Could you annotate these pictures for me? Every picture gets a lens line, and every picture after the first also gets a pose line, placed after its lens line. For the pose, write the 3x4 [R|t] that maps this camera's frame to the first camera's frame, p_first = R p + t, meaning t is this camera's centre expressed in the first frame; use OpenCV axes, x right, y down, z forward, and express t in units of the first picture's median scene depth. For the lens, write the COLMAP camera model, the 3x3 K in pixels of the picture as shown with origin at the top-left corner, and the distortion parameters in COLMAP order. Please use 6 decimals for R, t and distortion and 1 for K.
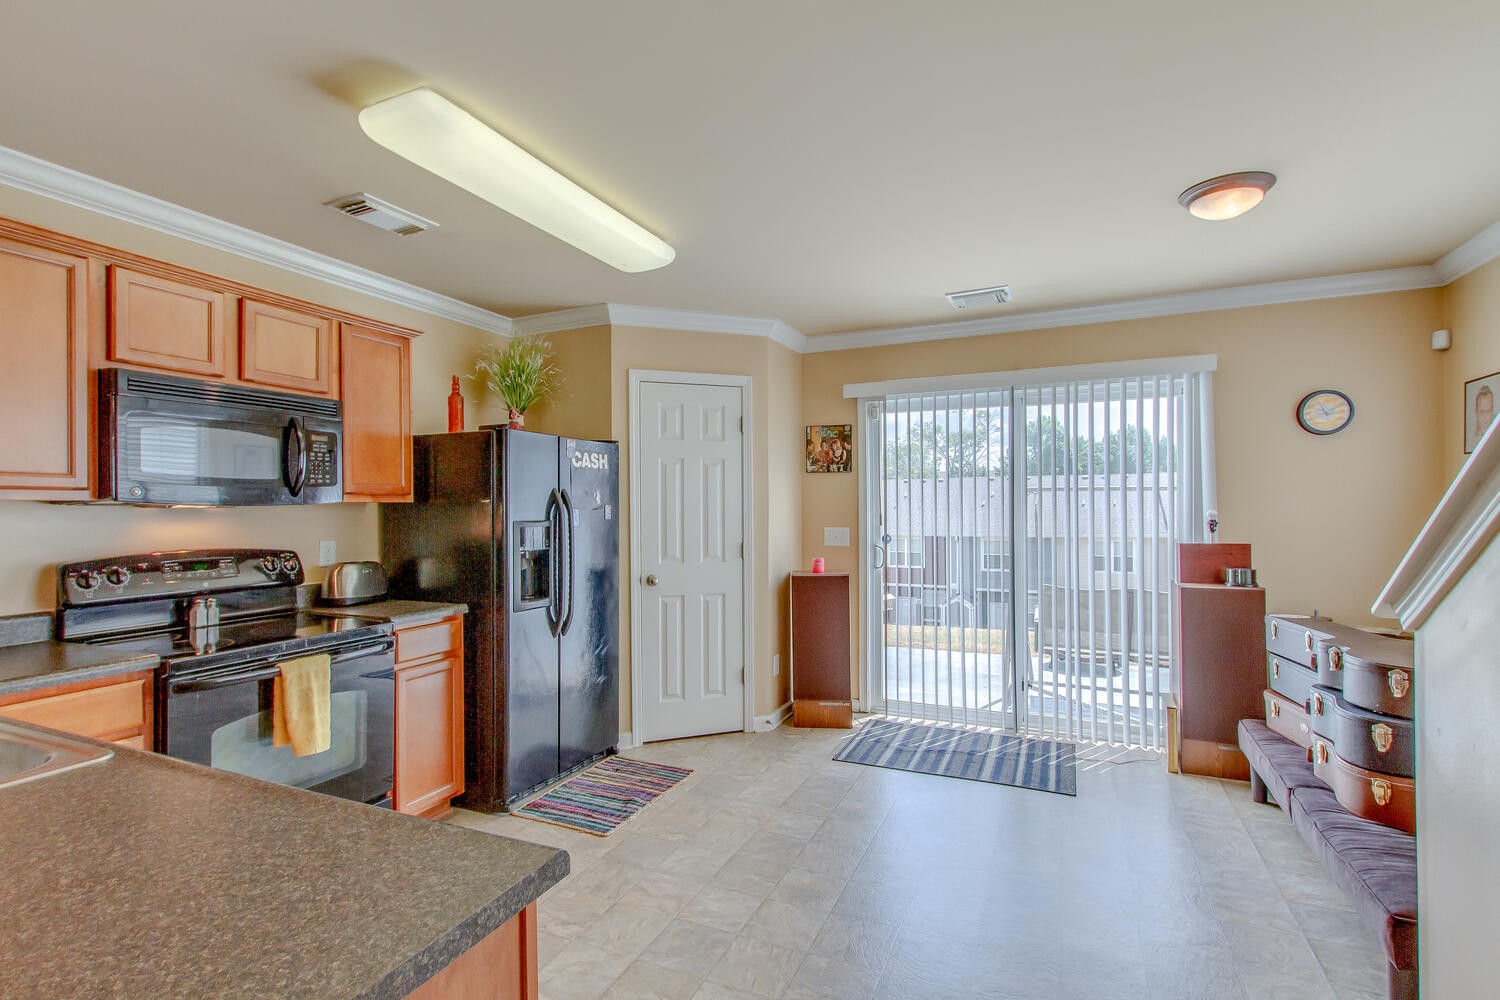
lens RADIAL K [[720.2, 0, 740.4], [0, 720.2, 503.2], [0, 0, 1]] dist [0.011917, -0.001953]
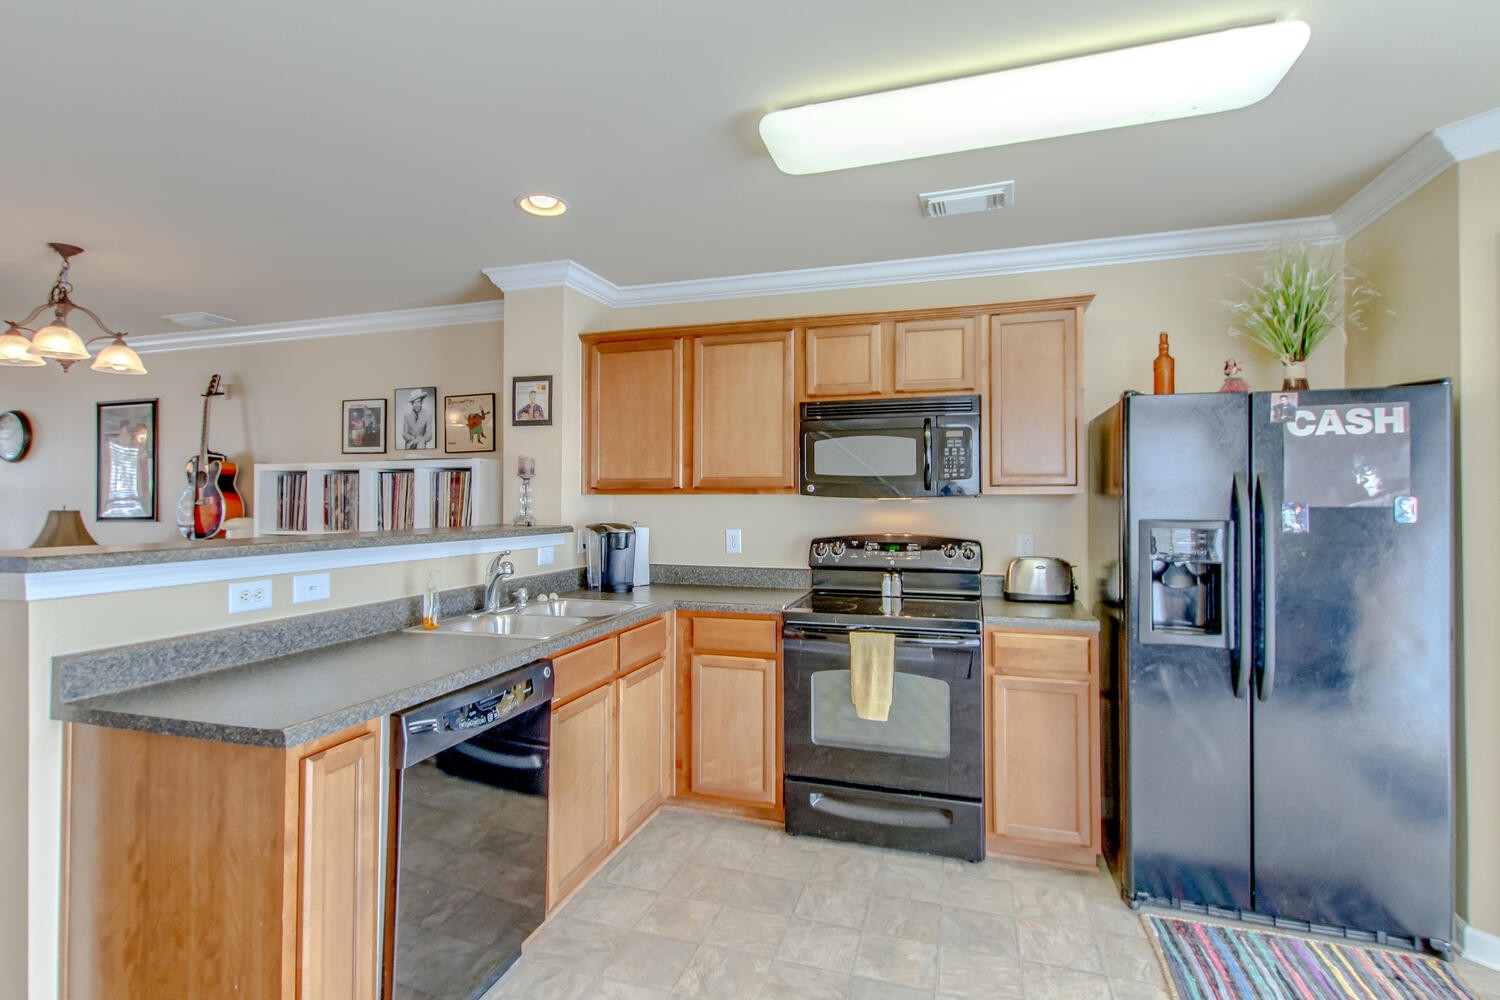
lens RADIAL K [[720.2, 0, 755.0], [0, 720.2, 491.0], [0, 0, 1]] dist [0.011917, -0.001953]
pose [[0.132919, -0.009118, -0.991085, 0.368813], [0.005033, 0.999951, -0.008525, 0.000260], [0.991114, -0.003855, 0.132959, 0.510227]]
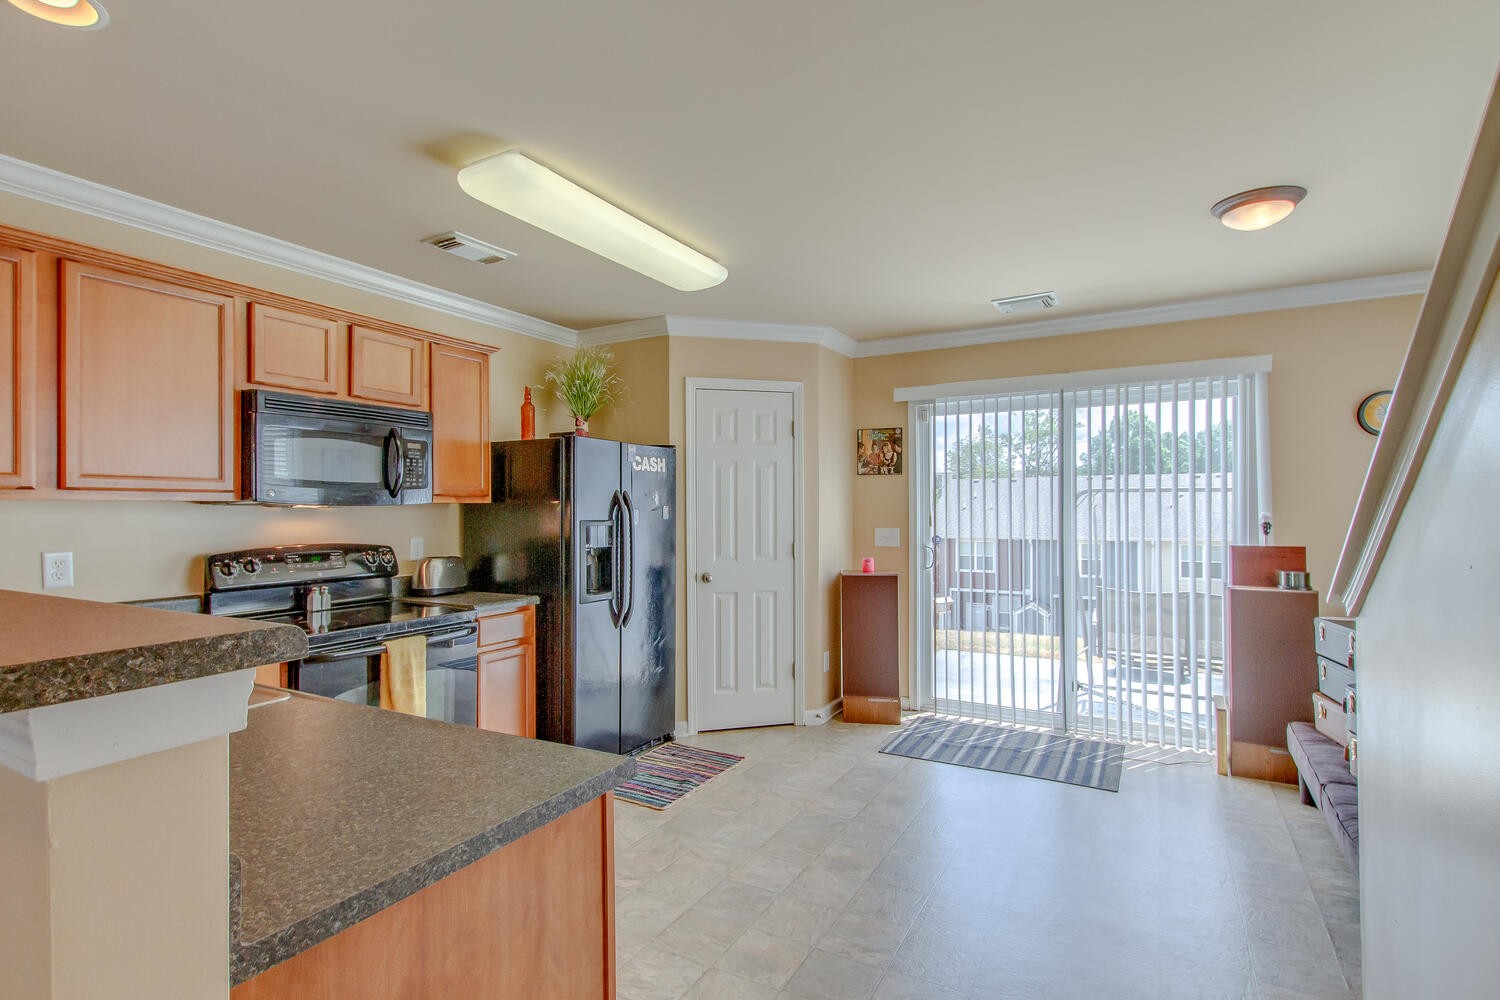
lens RADIAL K [[720.2, 0, 726.2], [0, 720.2, 497.3], [0, 0, 1]] dist [0.011917, -0.001953]
pose [[0.995200, 0.000955, -0.097854, 0.012224], [-0.001896, 0.999953, -0.009522, -0.000225], [0.097840, 0.009662, 0.995155, -0.065583]]
